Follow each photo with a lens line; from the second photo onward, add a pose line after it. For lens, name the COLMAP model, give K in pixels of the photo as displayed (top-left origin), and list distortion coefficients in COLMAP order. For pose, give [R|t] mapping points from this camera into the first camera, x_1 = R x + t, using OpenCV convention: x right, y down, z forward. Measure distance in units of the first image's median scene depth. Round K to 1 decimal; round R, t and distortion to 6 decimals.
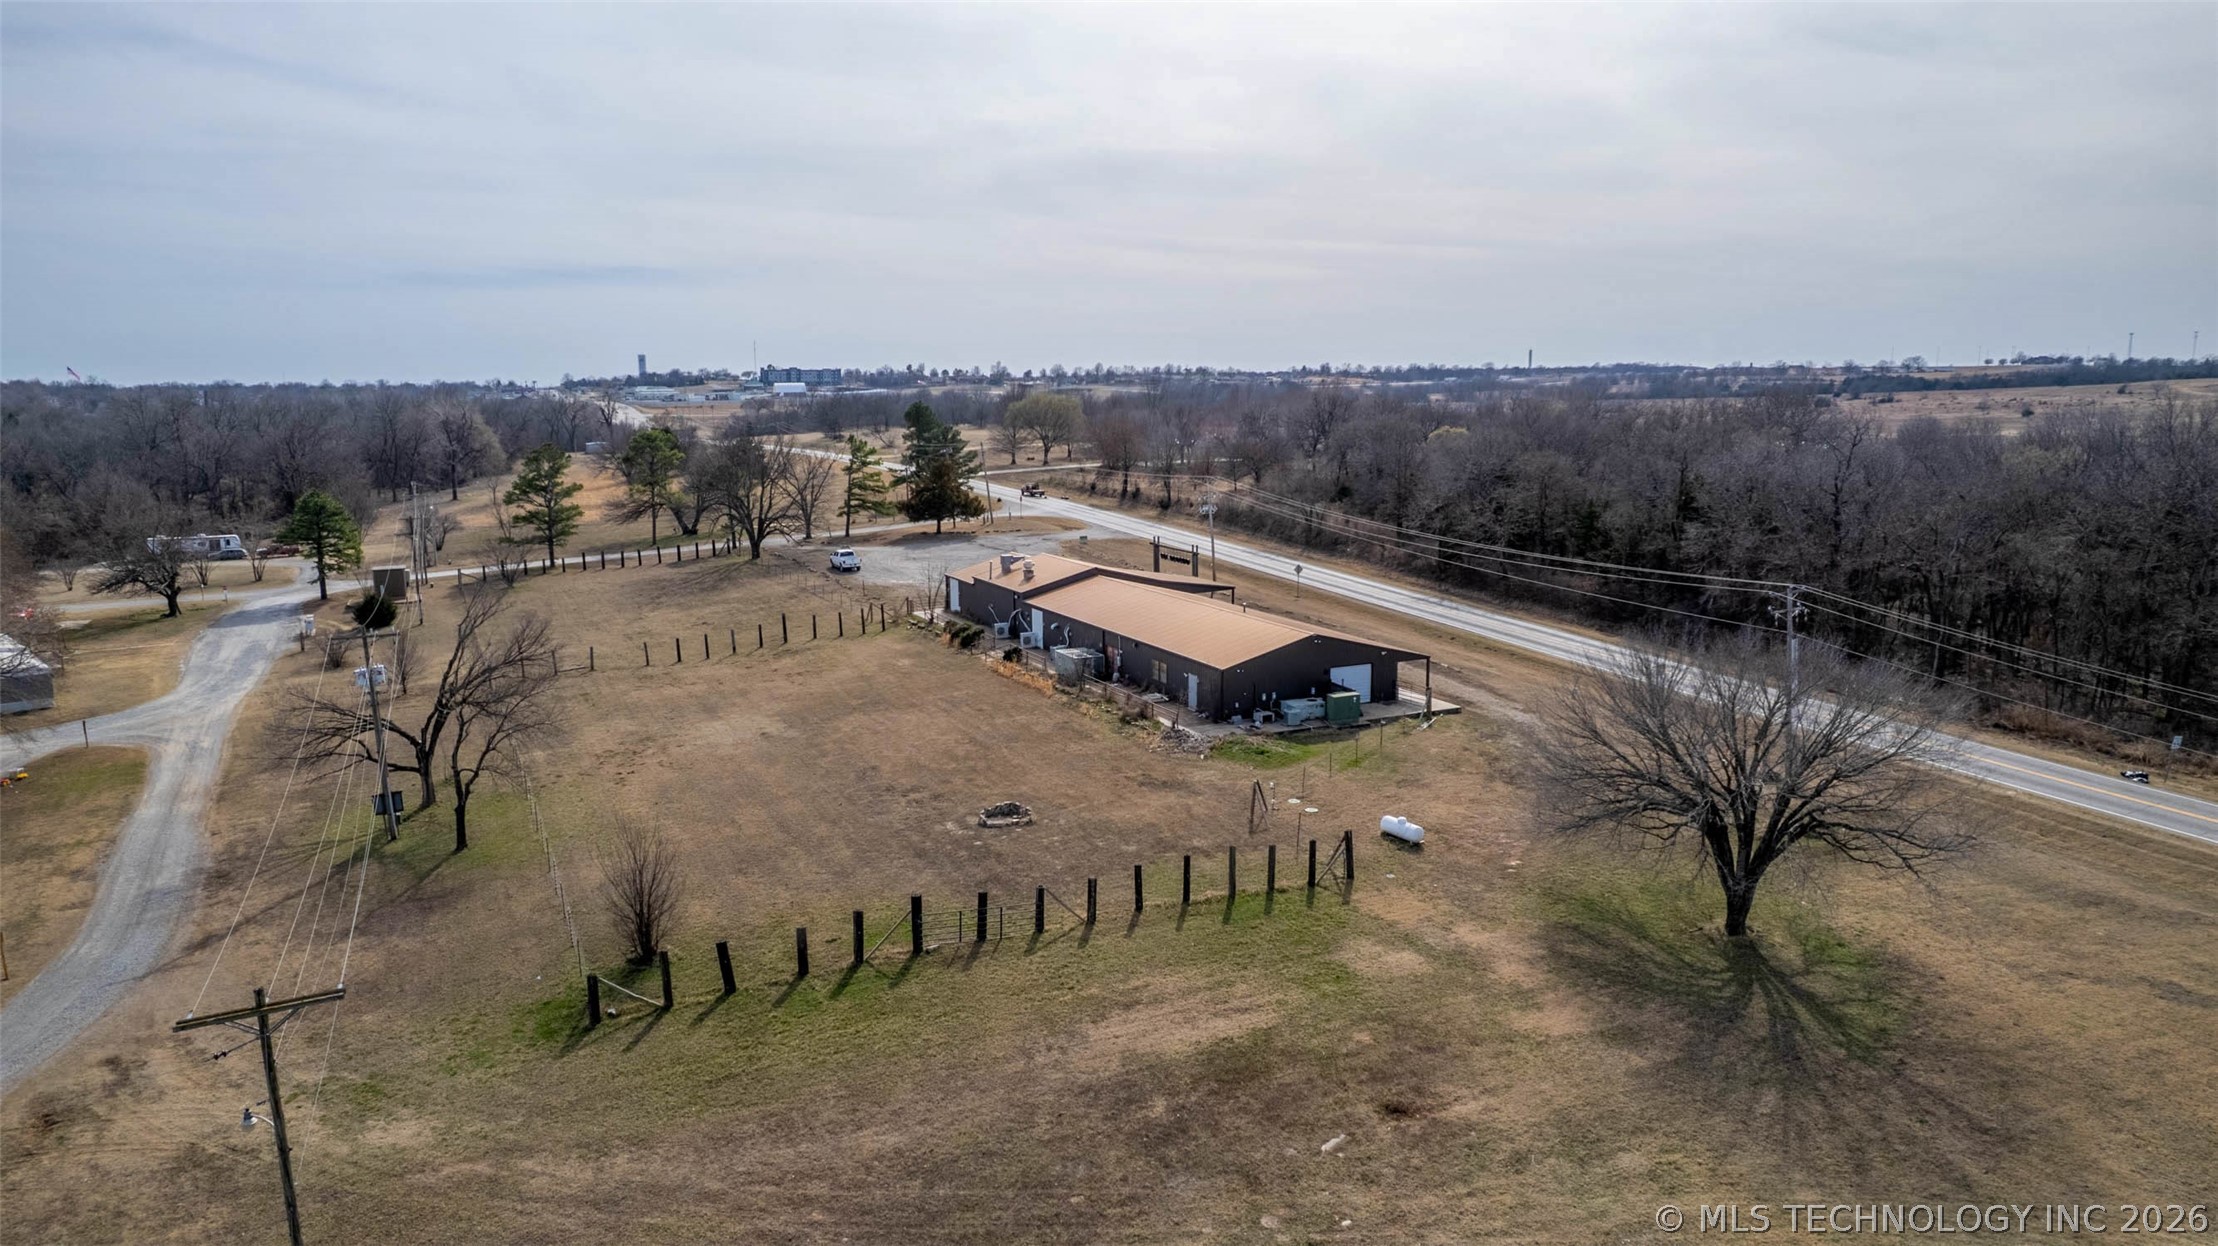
lens RADIAL K [[1417.3, 0, 1105.8], [0, 1417.3, 619.0], [0, 0, 1]] dist [-0.075212, 0.067519]
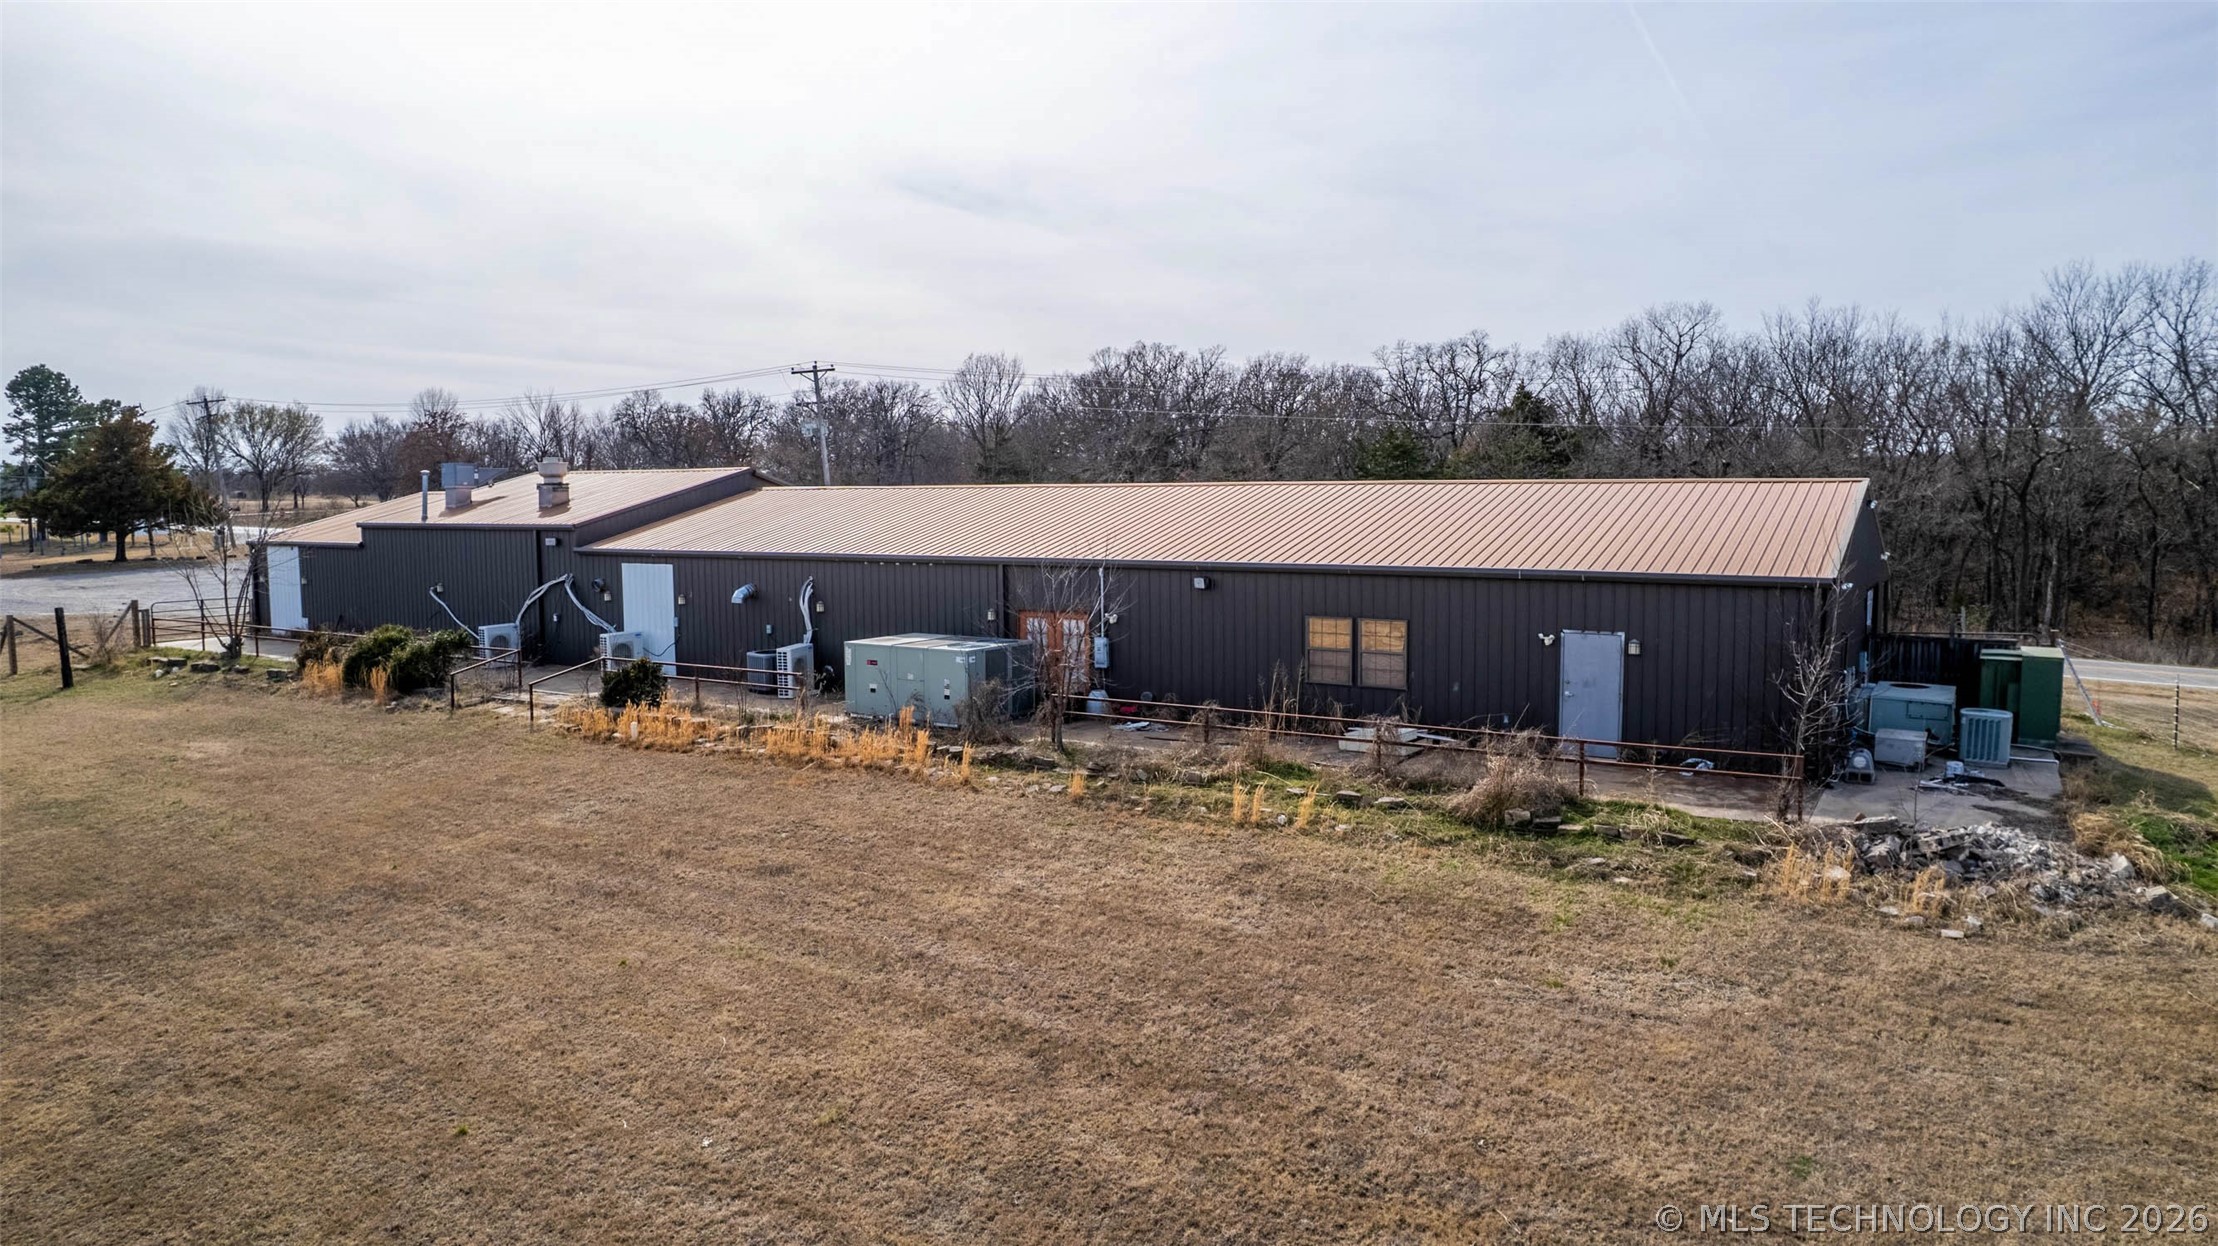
lens RADIAL K [[1417.3, 0, 1105.8], [0, 1417.3, 619.0], [0, 0, 1]] dist [-0.075212, 0.067519]
pose [[0.851747, -0.044173, 0.522087, -0.160908], [0.087595, 0.994421, -0.058769, 0.044149], [-0.516579, 0.095789, 0.850865, 0.807741]]
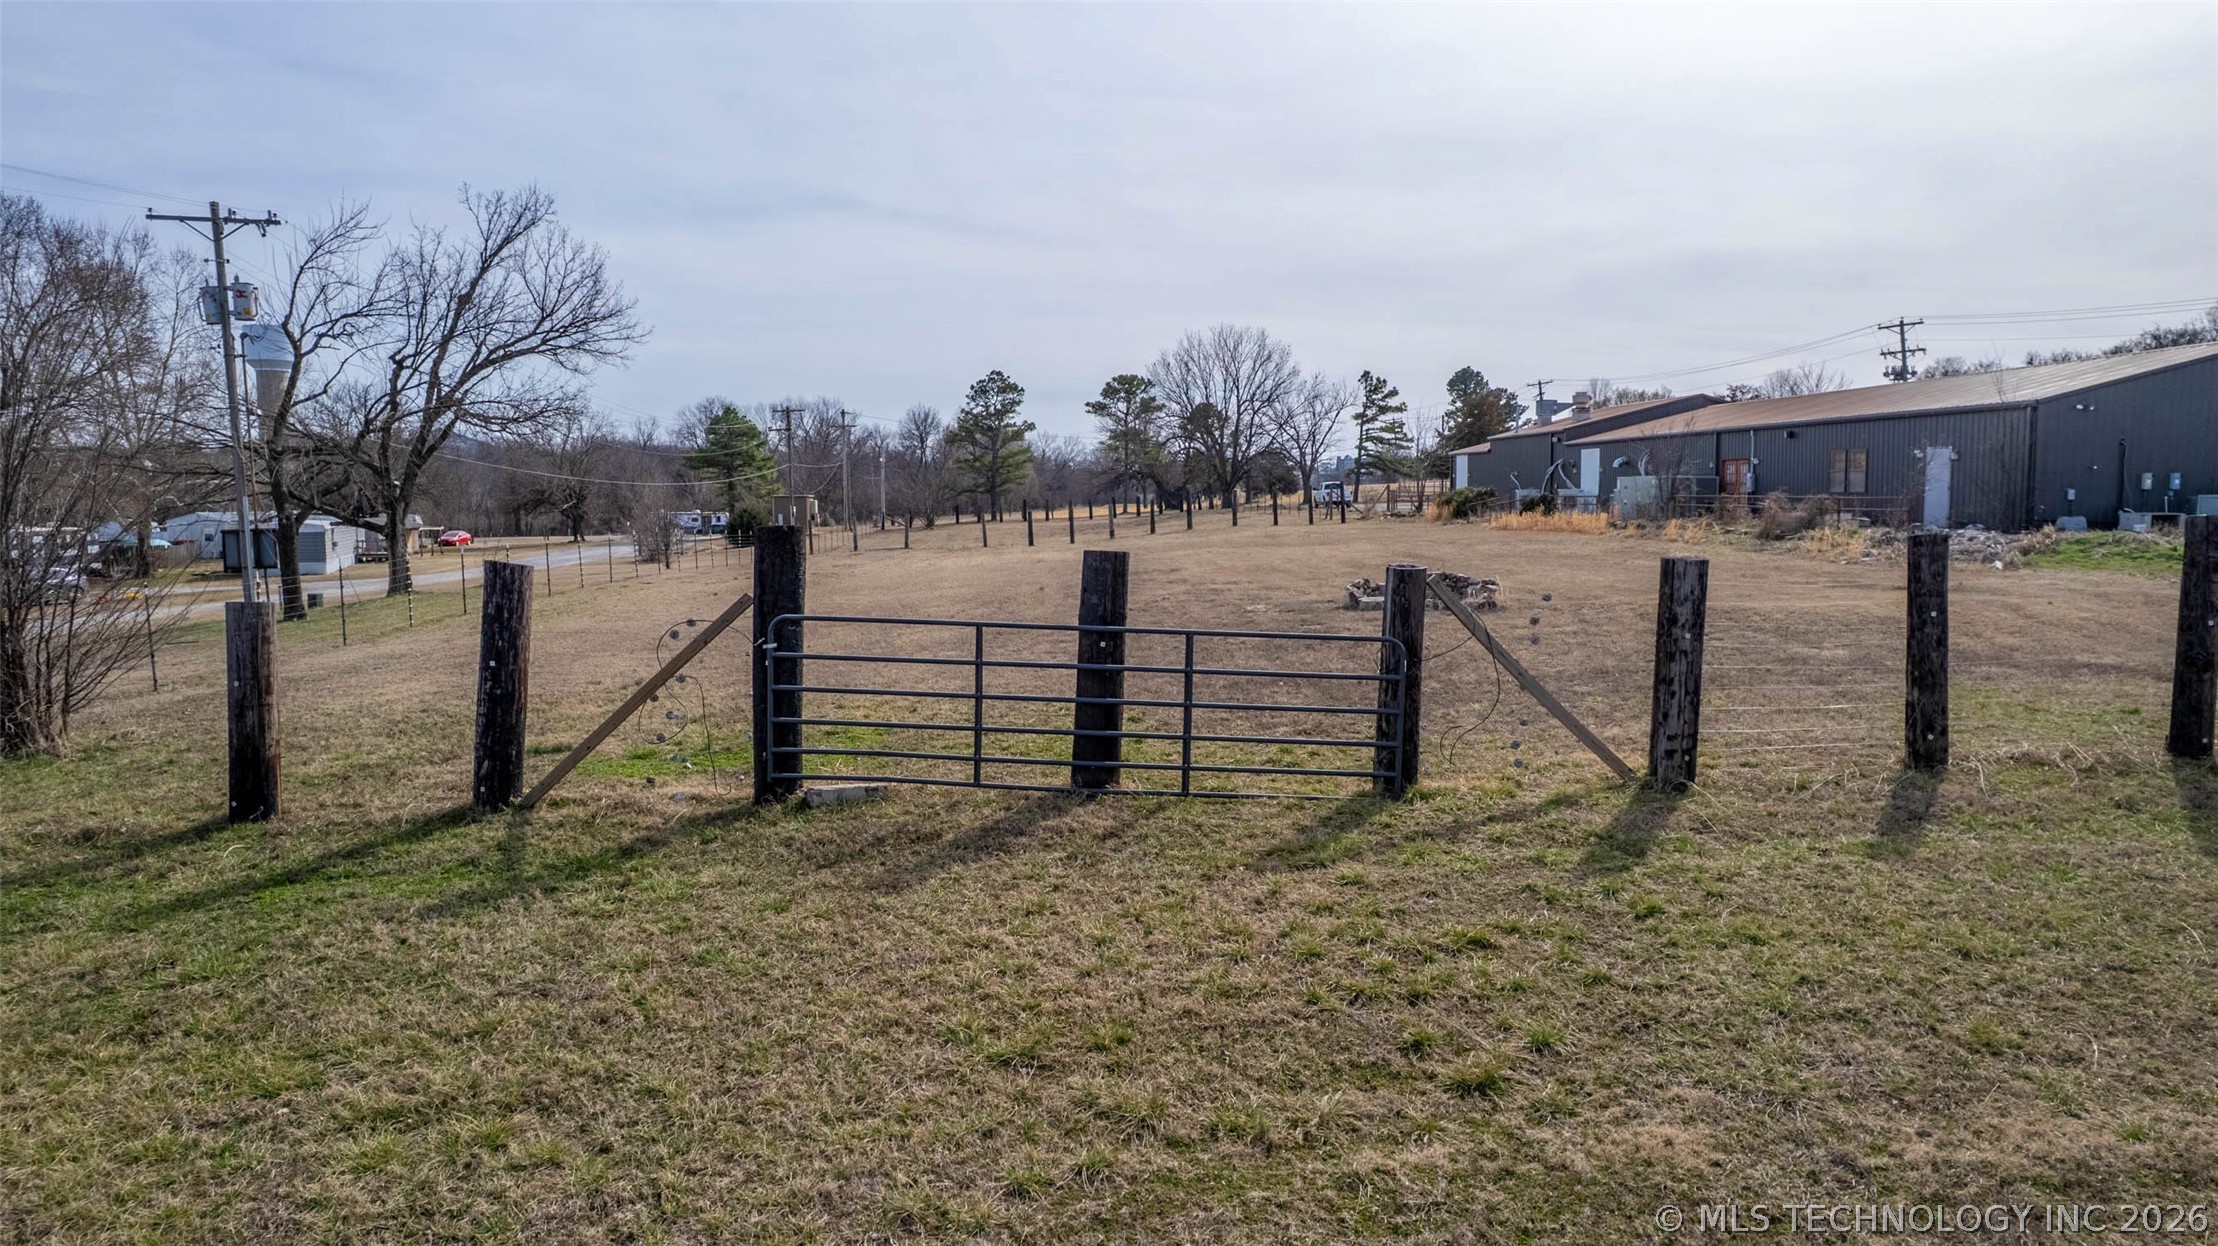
lens RADIAL K [[1417.3, 0, 1105.8], [0, 1417.3, 619.0], [0, 0, 1]] dist [-0.075212, 0.067519]
pose [[0.918891, 0.036168, -0.392850, -0.004139], [-0.066307, 0.995782, -0.063416, 0.134588], [0.388899, 0.084321, 0.917413, 0.508013]]
